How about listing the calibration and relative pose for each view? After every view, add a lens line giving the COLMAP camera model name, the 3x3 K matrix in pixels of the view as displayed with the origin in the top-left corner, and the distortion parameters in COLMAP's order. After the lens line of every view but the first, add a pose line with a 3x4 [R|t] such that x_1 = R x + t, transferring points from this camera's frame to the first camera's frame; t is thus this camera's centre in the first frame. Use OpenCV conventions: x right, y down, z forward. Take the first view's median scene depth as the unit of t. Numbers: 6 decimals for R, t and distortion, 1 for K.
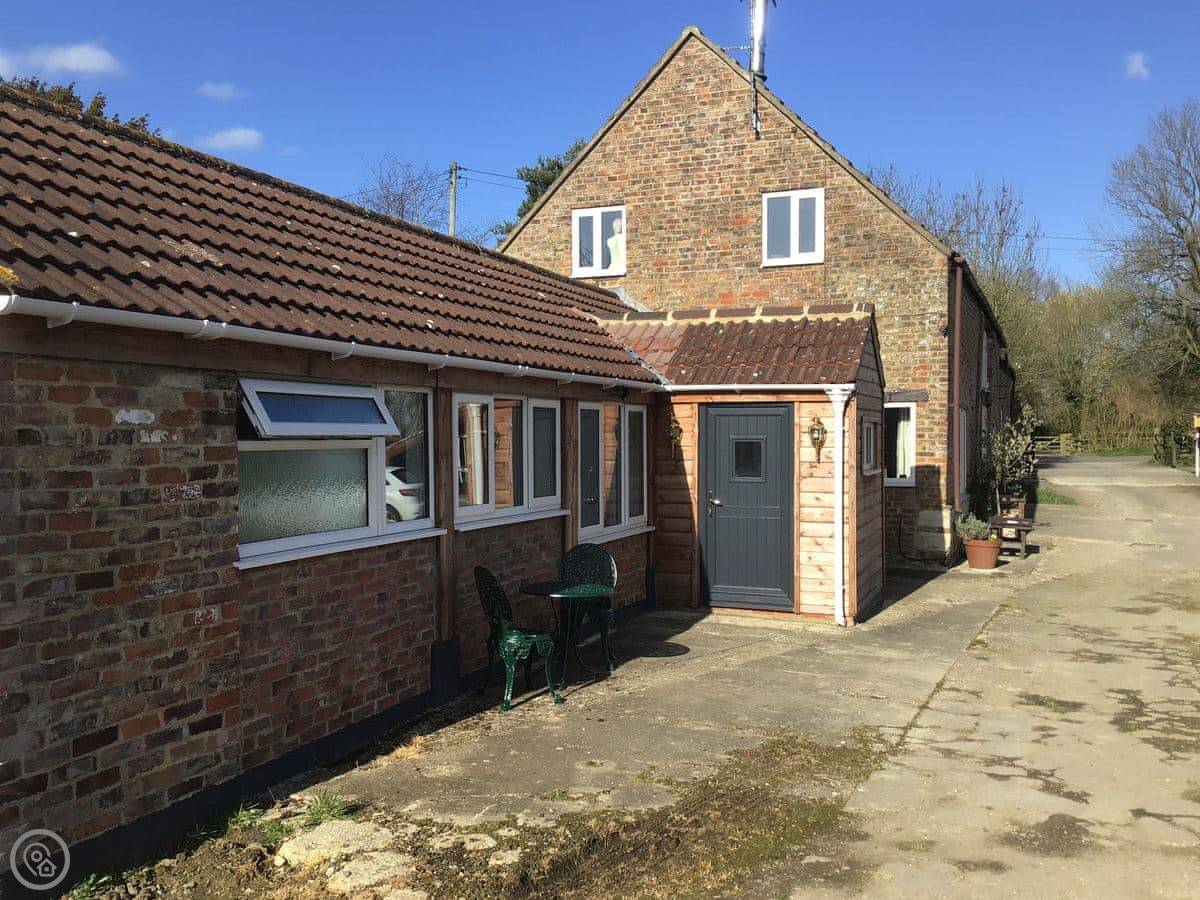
lens RADIAL K [[1006.0, 0, 600.0], [0, 1006.0, 450.0], [0, 0, 1]] dist [0.034050, -0.003258]
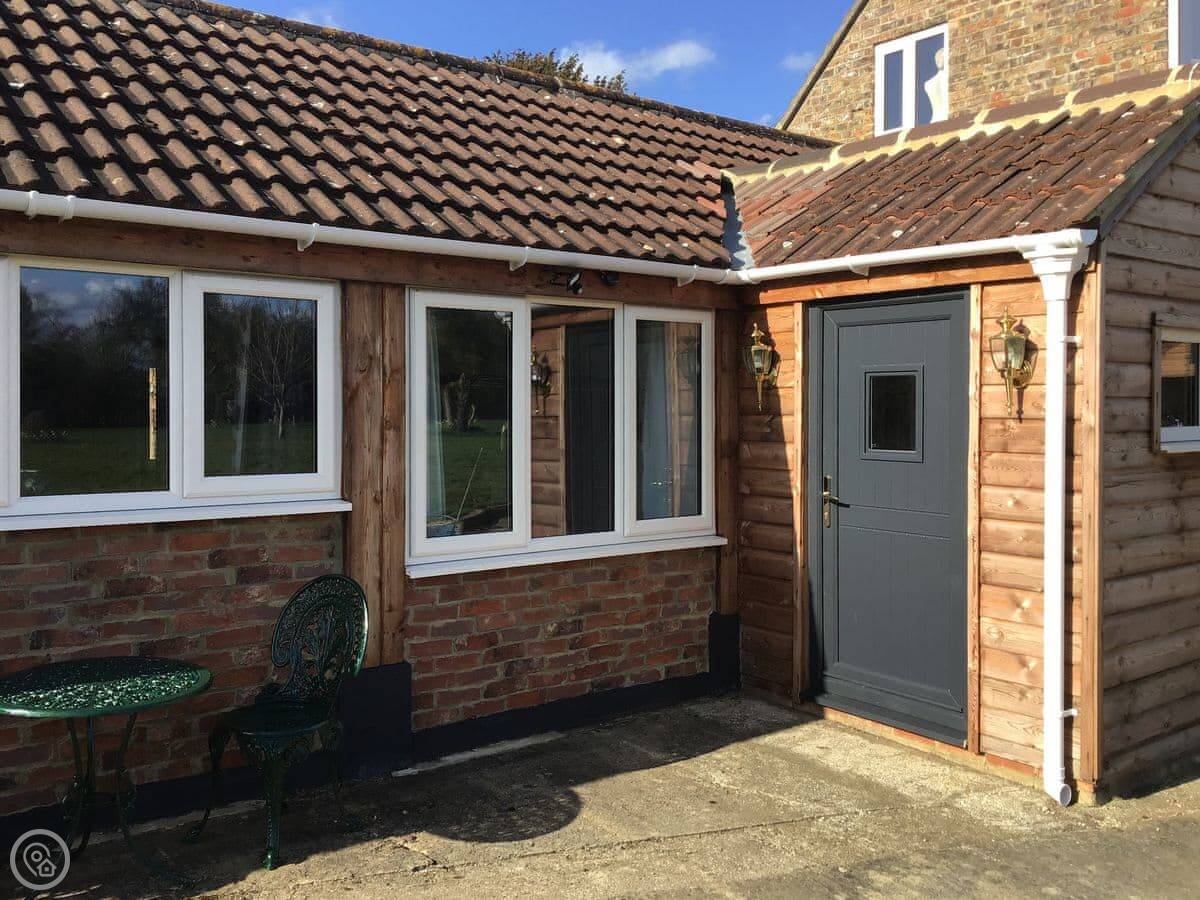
lens RADIAL K [[1075.1, 0, 600.5], [0, 1075.1, 419.5], [0, 0, 1]] dist [0.063185, -0.105853]
pose [[0.874284, 0.010152, -0.485309, 0.259188], [-0.008979, 0.999948, 0.004741, 0.010783], [0.485332, 0.000213, 0.874330, 0.451059]]
